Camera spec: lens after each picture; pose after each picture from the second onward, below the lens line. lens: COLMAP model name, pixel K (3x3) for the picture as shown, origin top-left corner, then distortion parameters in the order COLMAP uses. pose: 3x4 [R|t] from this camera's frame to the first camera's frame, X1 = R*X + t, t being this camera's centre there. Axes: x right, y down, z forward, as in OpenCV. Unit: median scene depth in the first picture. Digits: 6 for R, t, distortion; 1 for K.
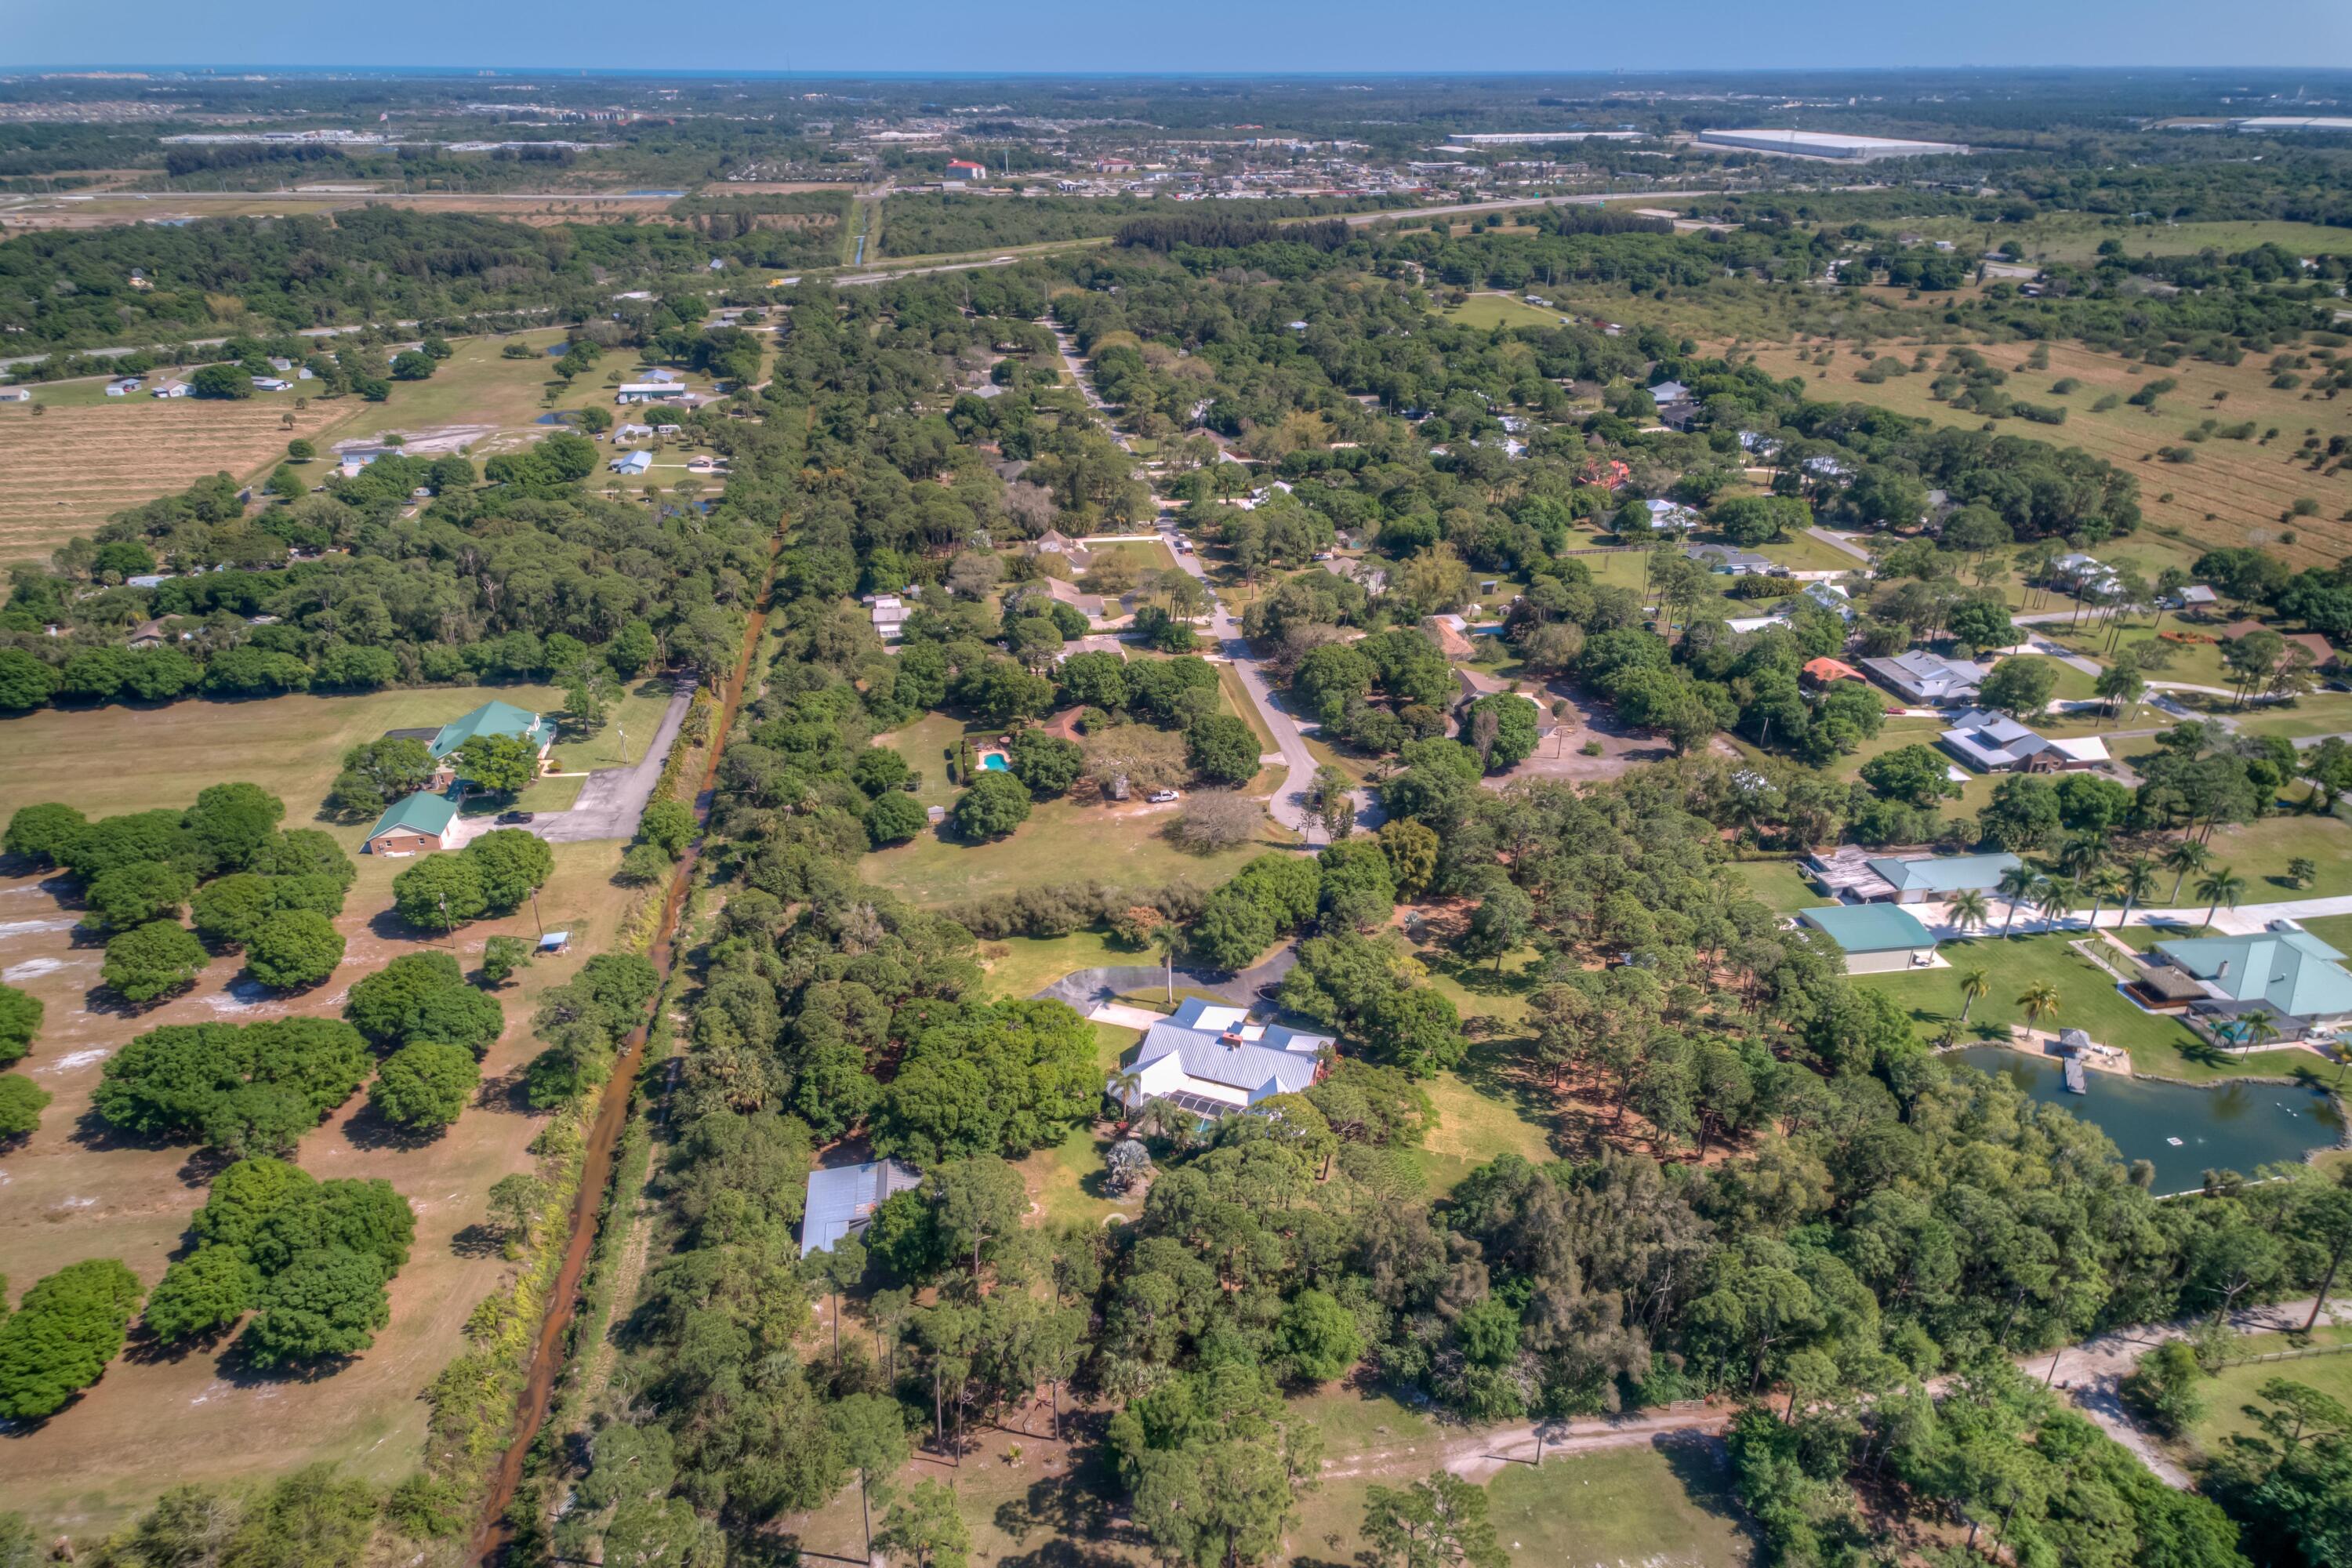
lens RADIAL K [[1495.8, 0, 1175.4], [0, 1495.8, 760.3], [0, 0, 1]] dist [0.088045, -0.079085]
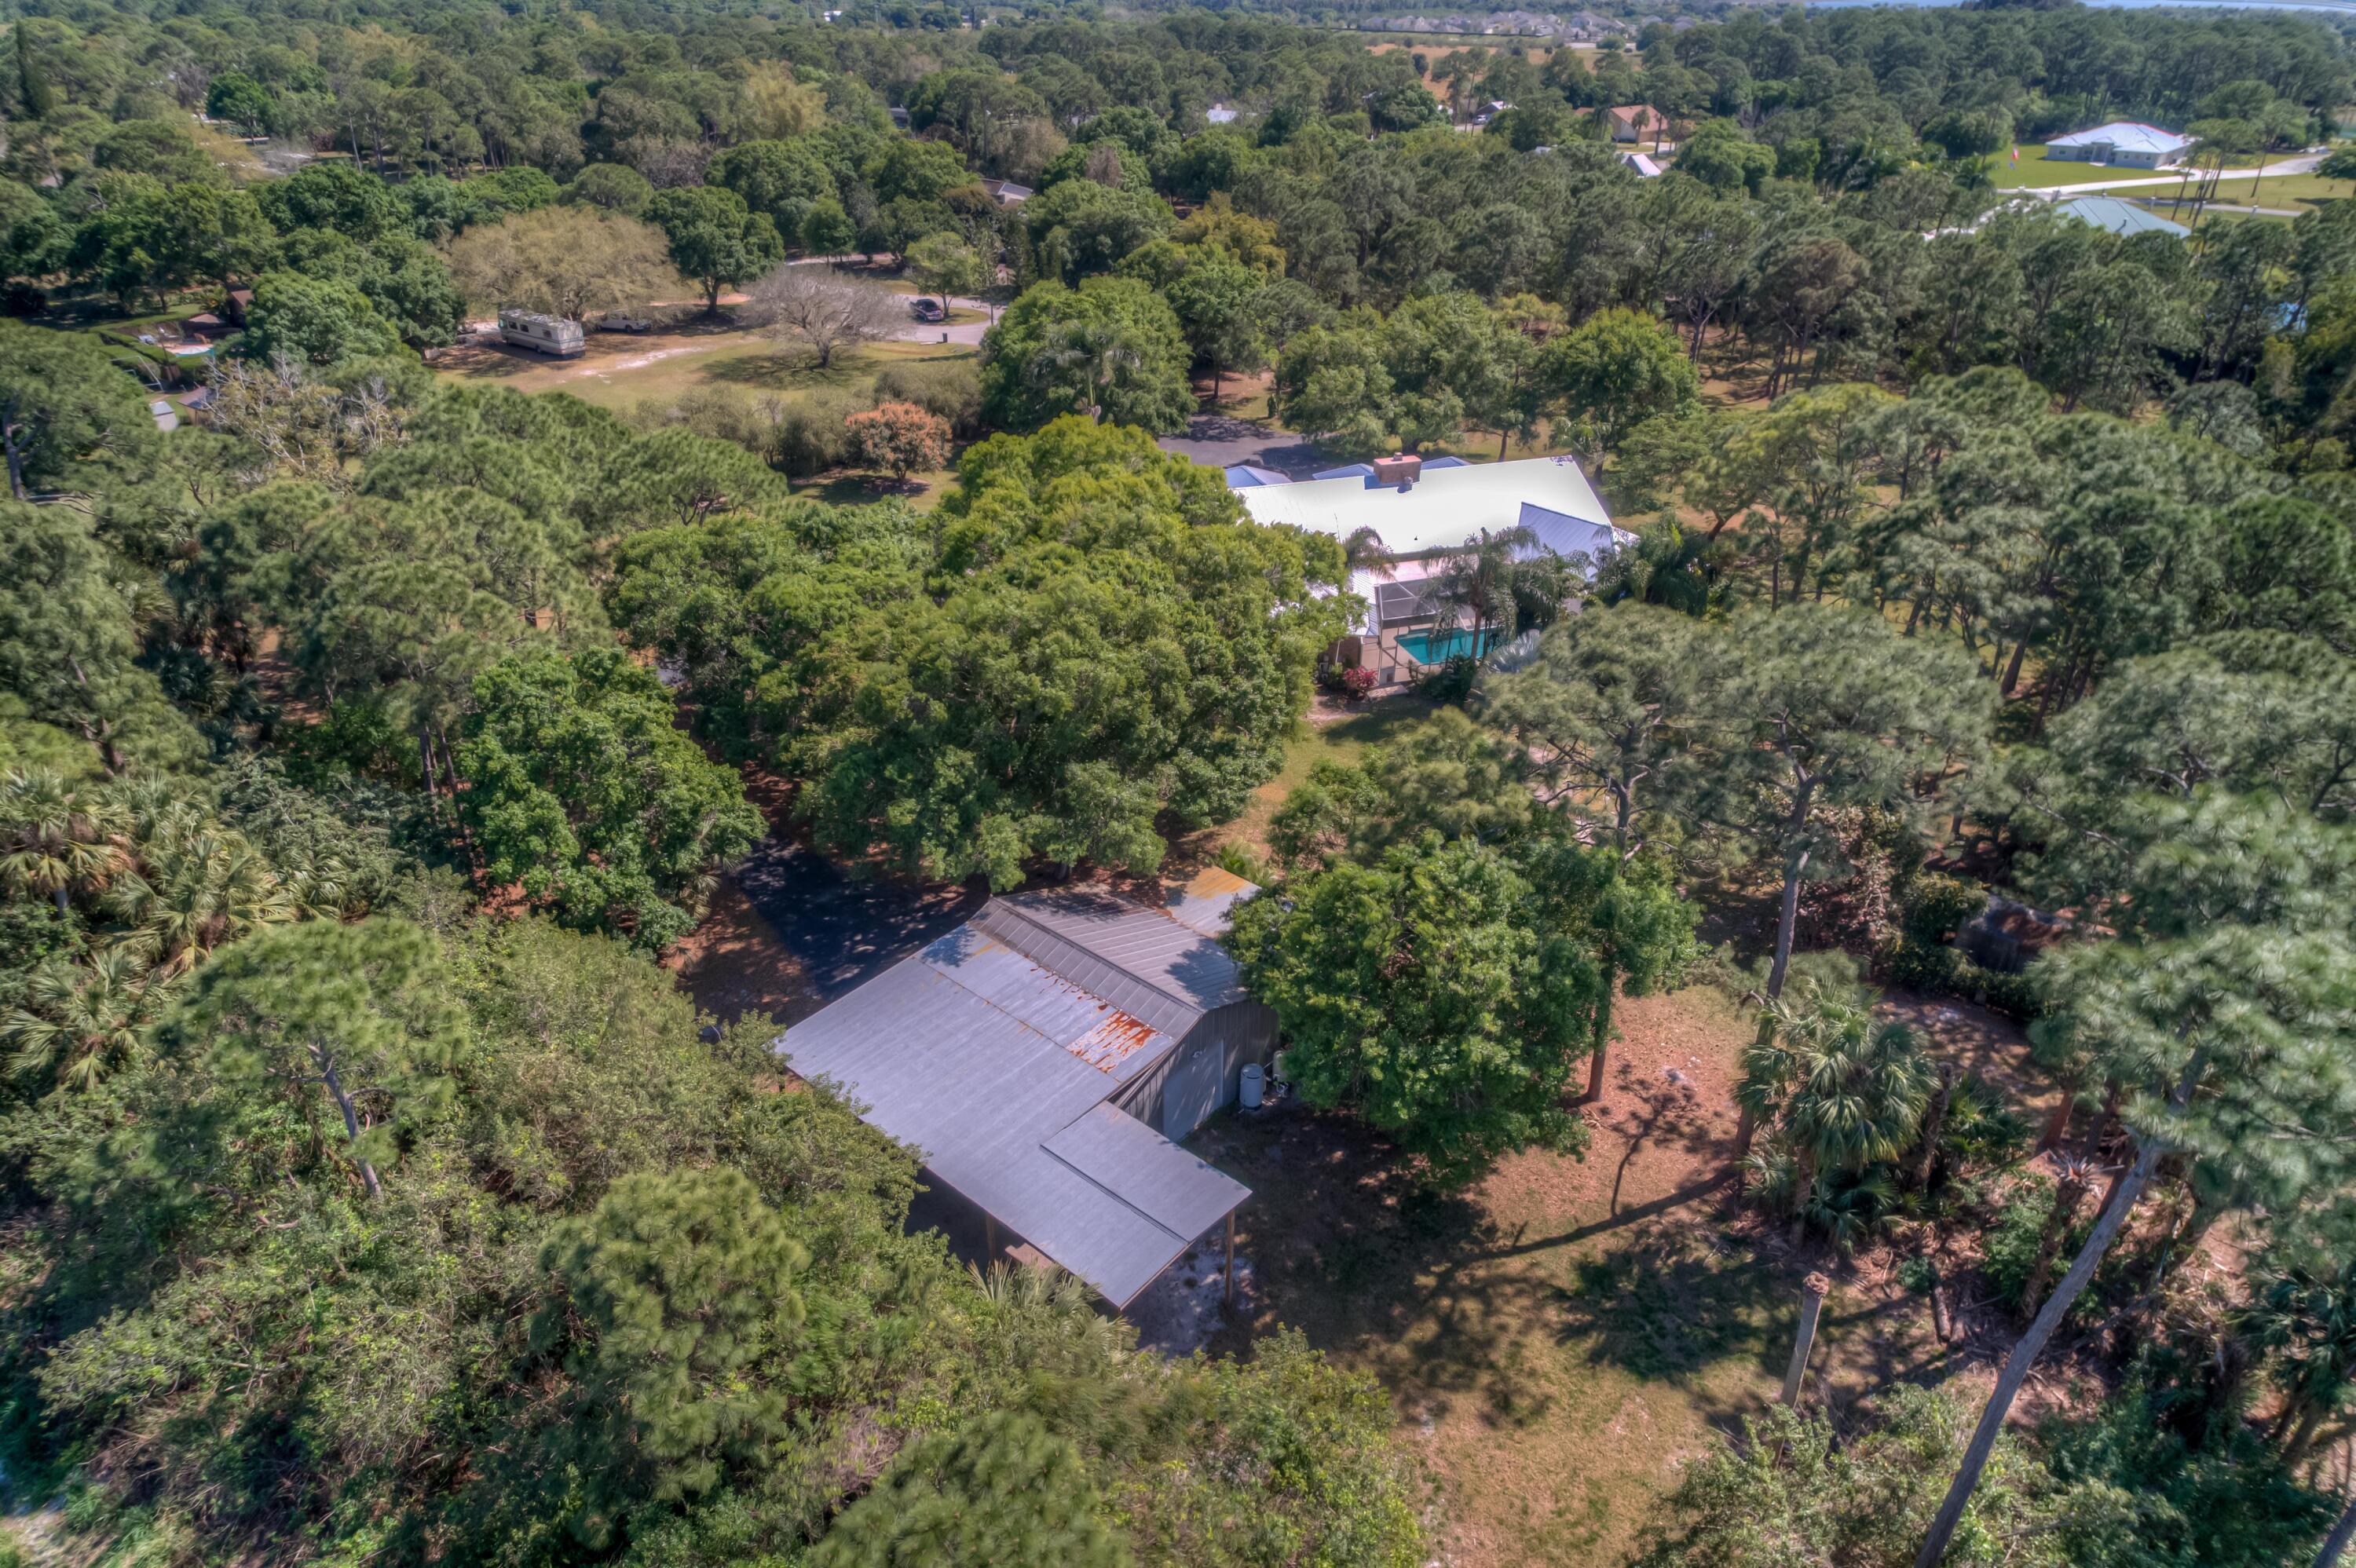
lens RADIAL K [[1465.8, 0, 1178.0], [0, 1465.8, 784.0], [0, 0, 1]] dist [0.066080, -0.054460]
pose [[0.771542, -0.296446, 0.562888, -0.209196], [0.254714, 0.954727, 0.153676, 0.142315], [-0.582961, 0.024808, 0.812121, 0.512997]]
